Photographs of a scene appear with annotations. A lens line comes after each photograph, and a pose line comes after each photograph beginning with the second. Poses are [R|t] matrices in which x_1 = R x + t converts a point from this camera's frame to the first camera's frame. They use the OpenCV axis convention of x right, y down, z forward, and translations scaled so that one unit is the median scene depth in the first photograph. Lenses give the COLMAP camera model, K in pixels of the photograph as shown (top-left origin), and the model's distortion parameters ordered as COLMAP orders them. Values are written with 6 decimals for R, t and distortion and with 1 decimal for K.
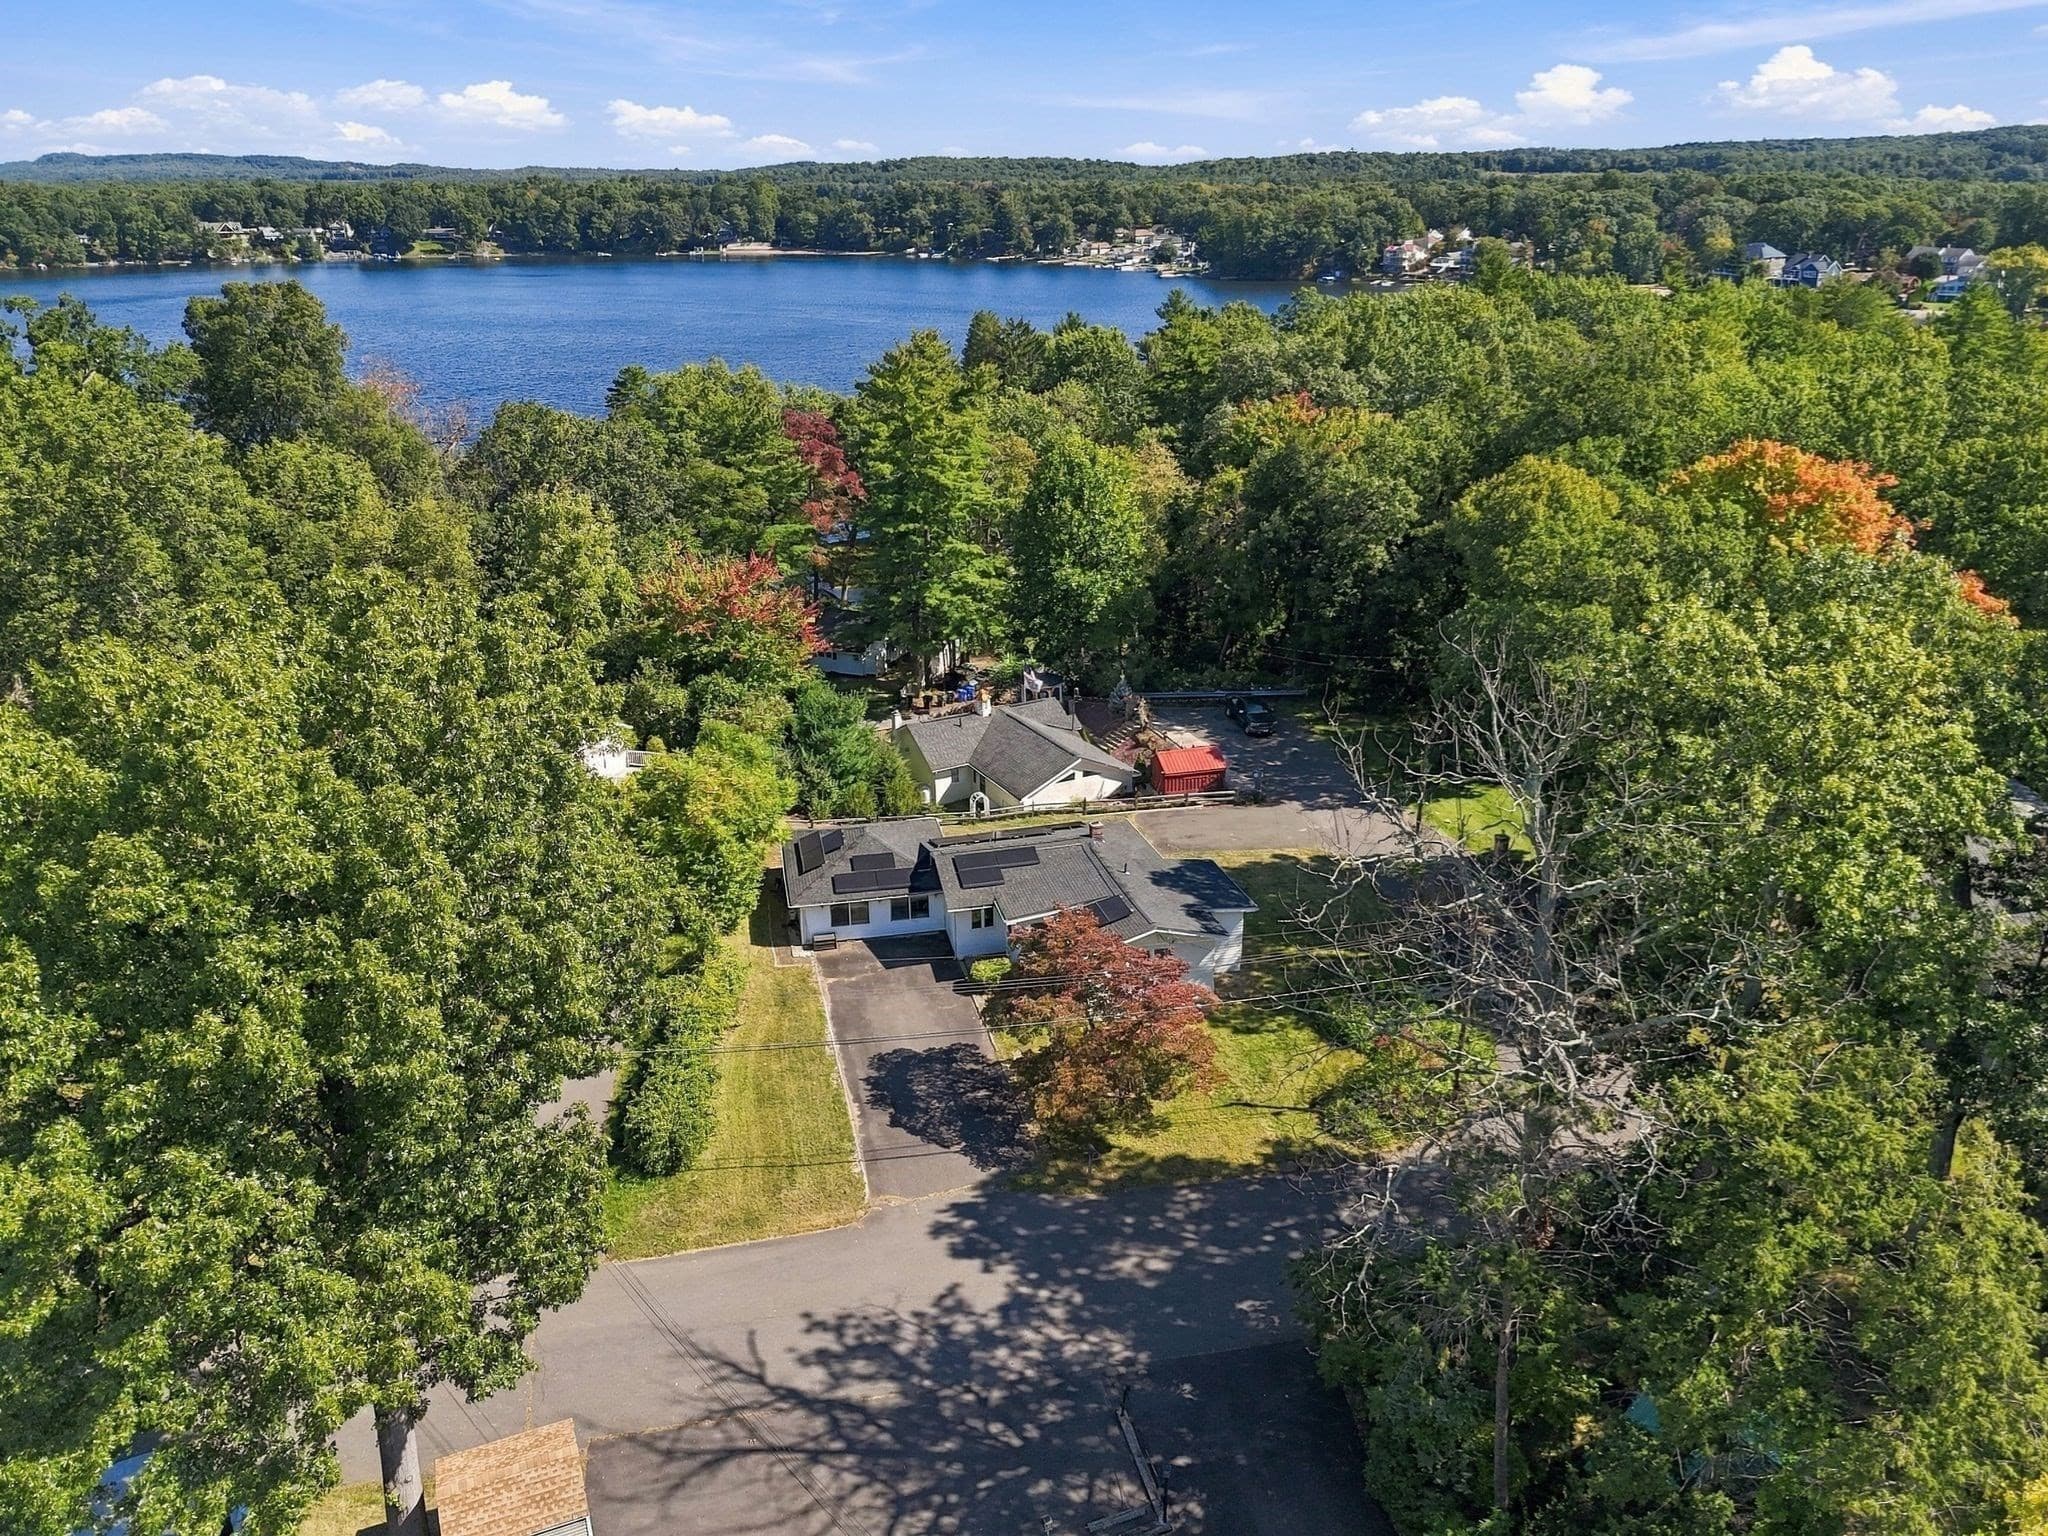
lens RADIAL K [[1502.1, 0, 1024.0], [0, 1502.1, 768.0], [0, 0, 1]] dist [0.049711, -0.035981]
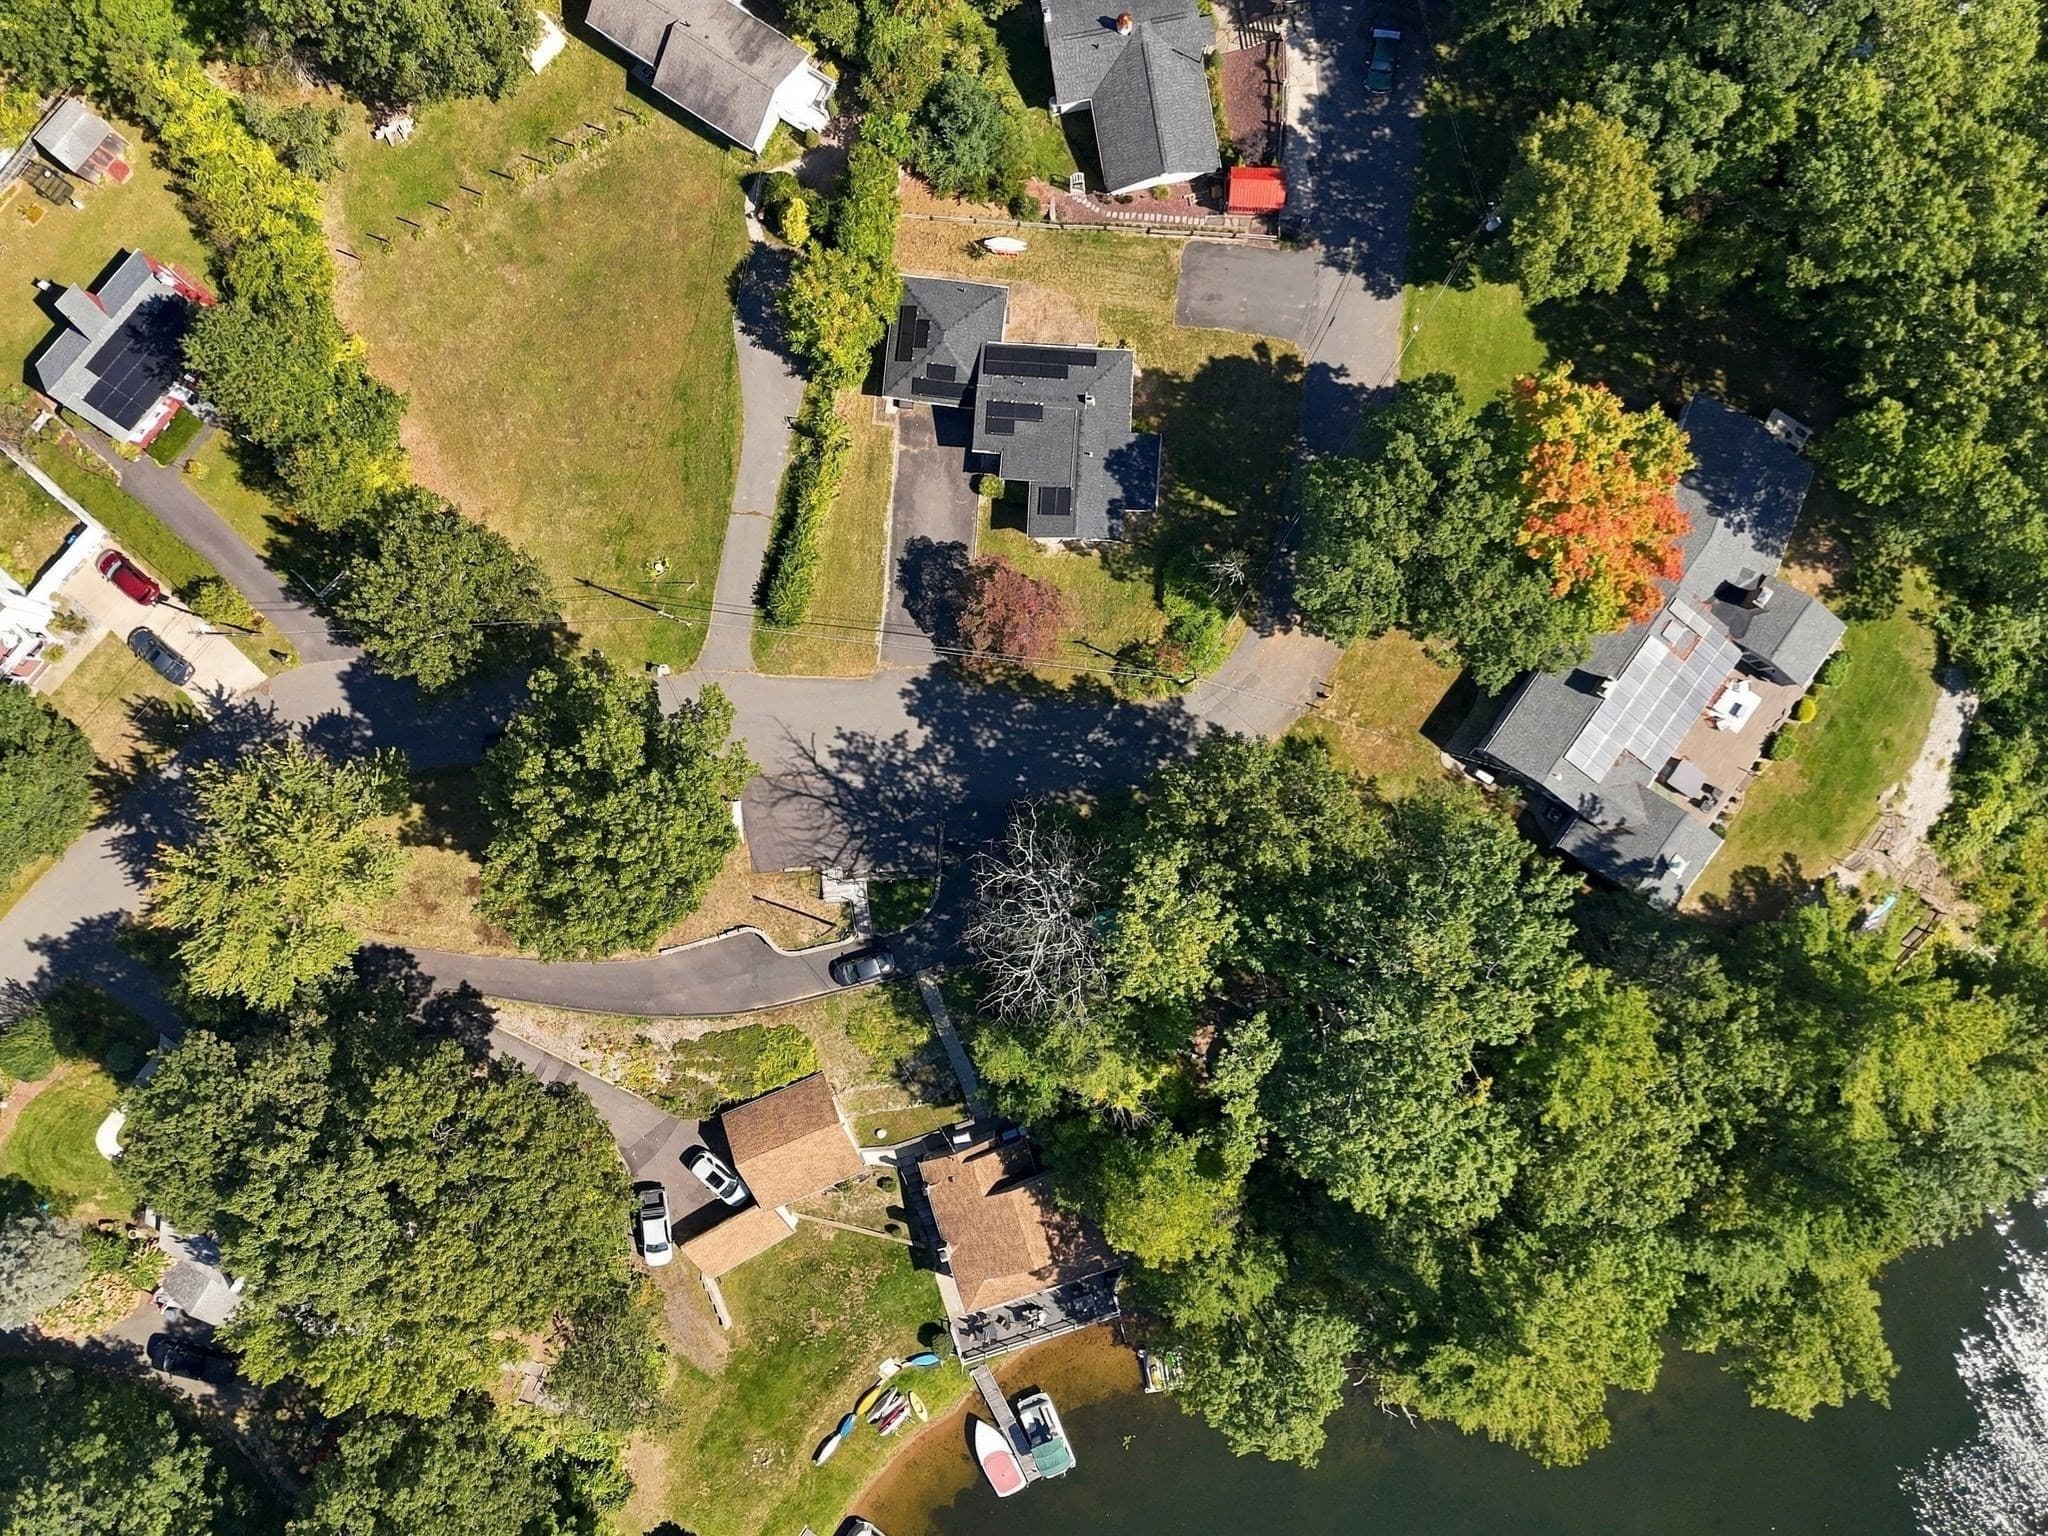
lens RADIAL K [[1502.1, 0, 1024.0], [0, 1502.1, 768.0], [0, 0, 1]] dist [0.049711, -0.035981]
pose [[0.950261, 0.311453, -0.001174, 0.047419], [-0.102860, 0.317385, 0.942702, -0.570910], [0.293980, -0.895692, 0.333634, 0.077309]]
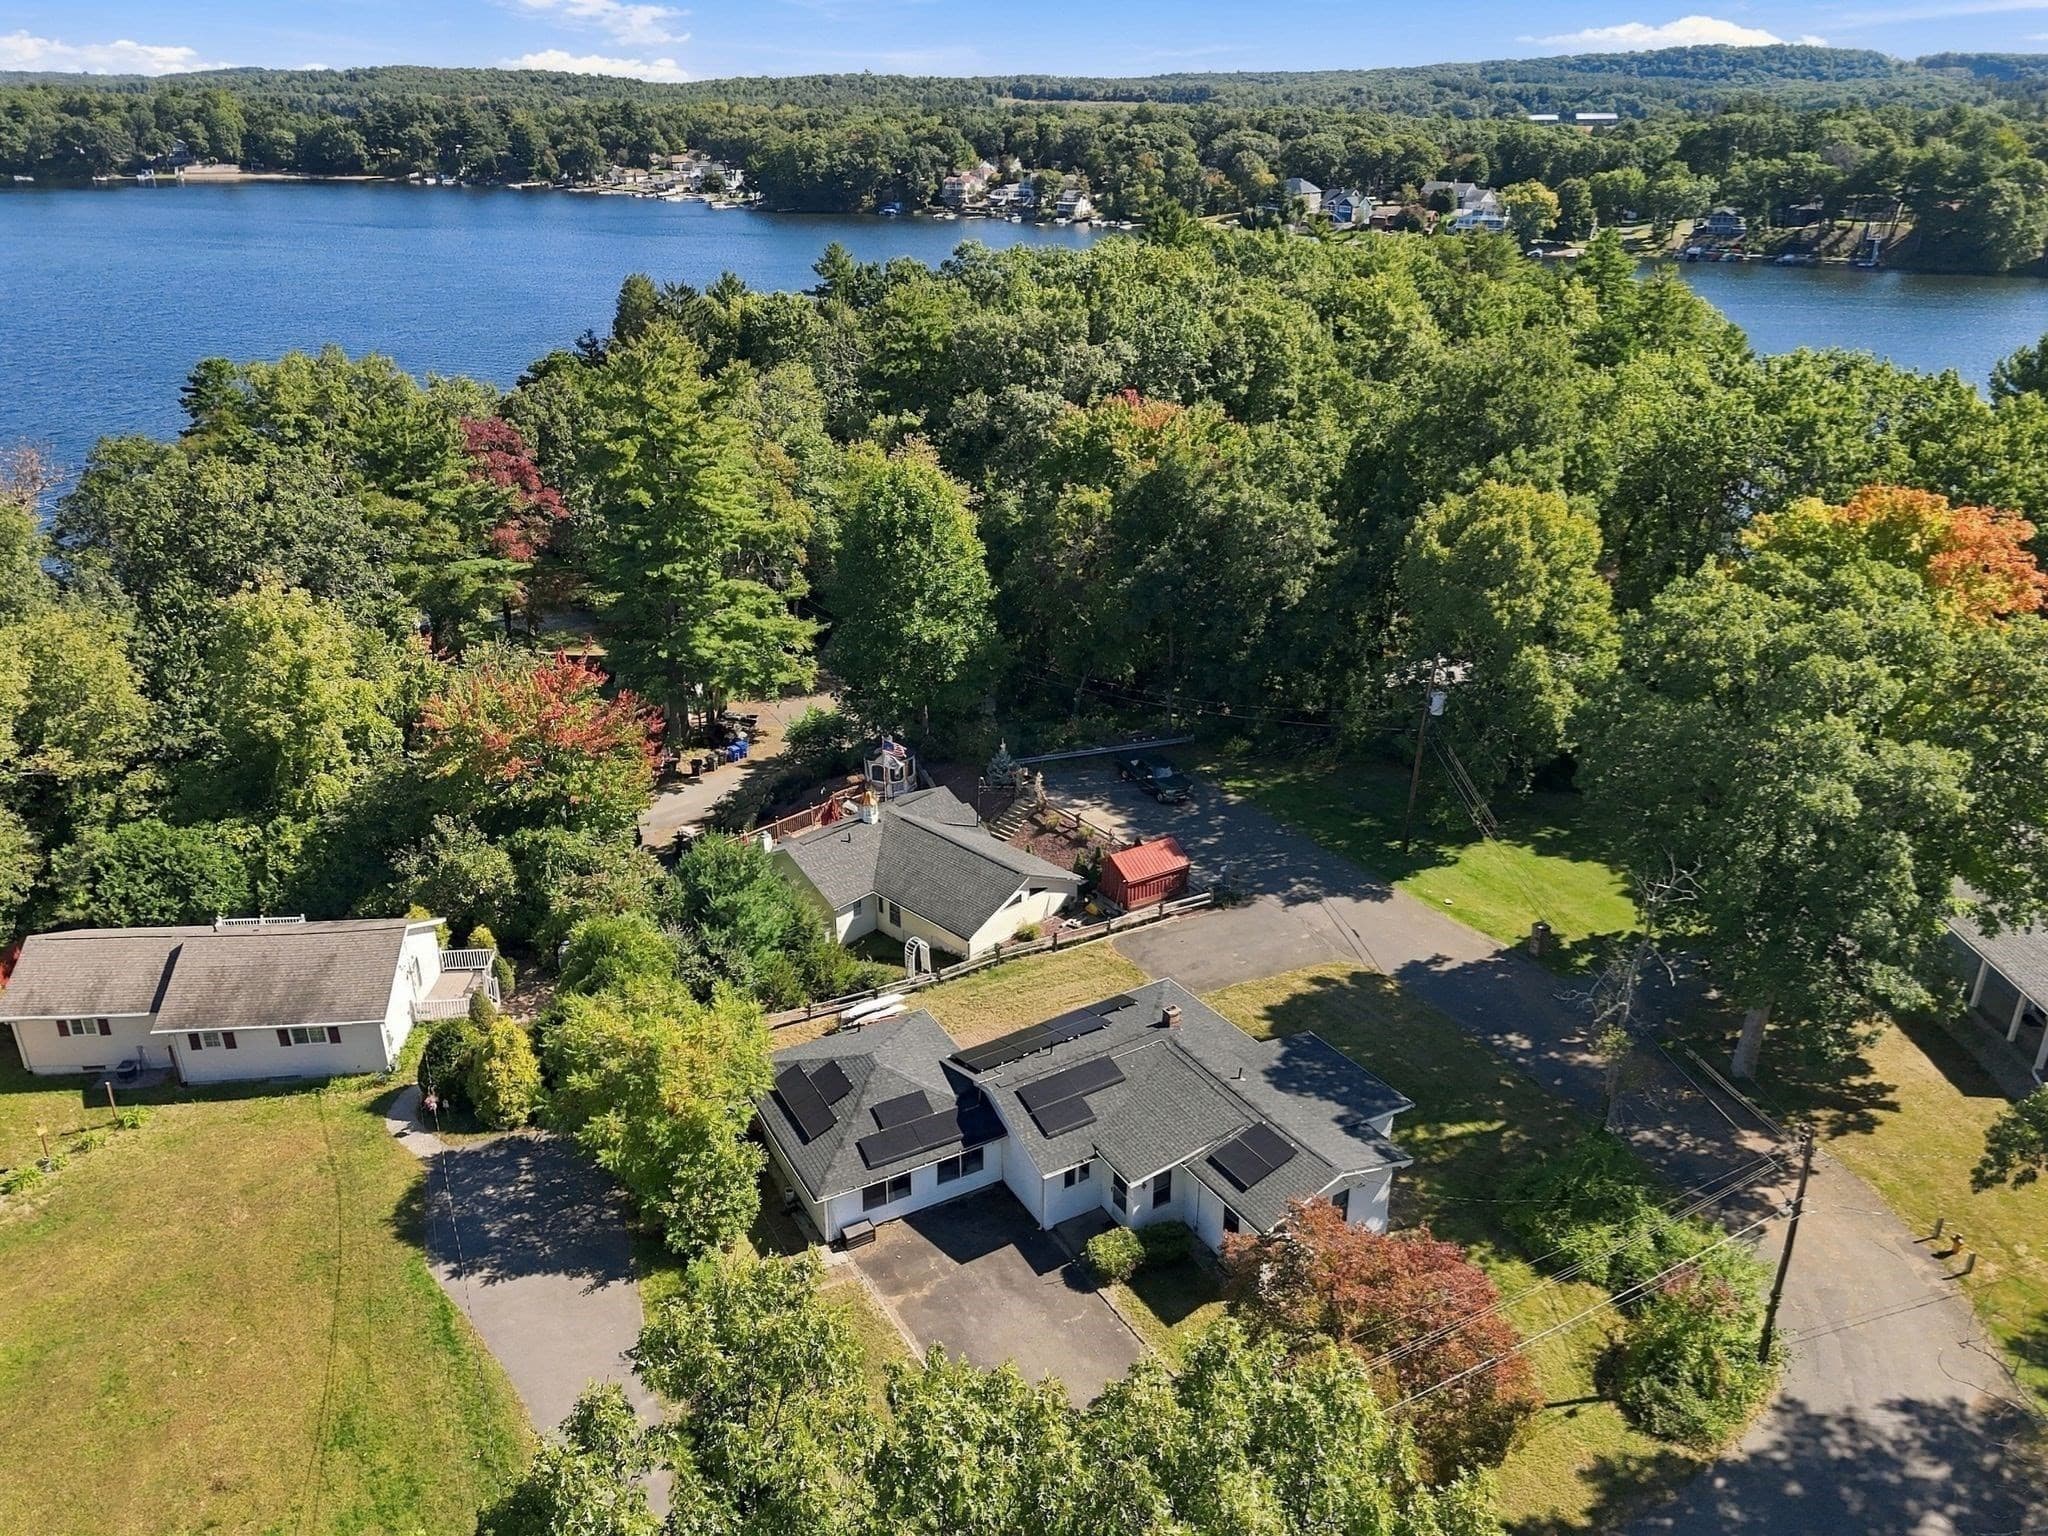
lens RADIAL K [[1502.1, 0, 1024.0], [0, 1502.1, 768.0], [0, 0, 1]] dist [0.049711, -0.035981]
pose [[0.955491, -0.107335, 0.274800, -0.105470], [0.094959, 0.993791, 0.057992, -0.065463], [-0.279318, -0.029316, 0.959751, 0.126843]]
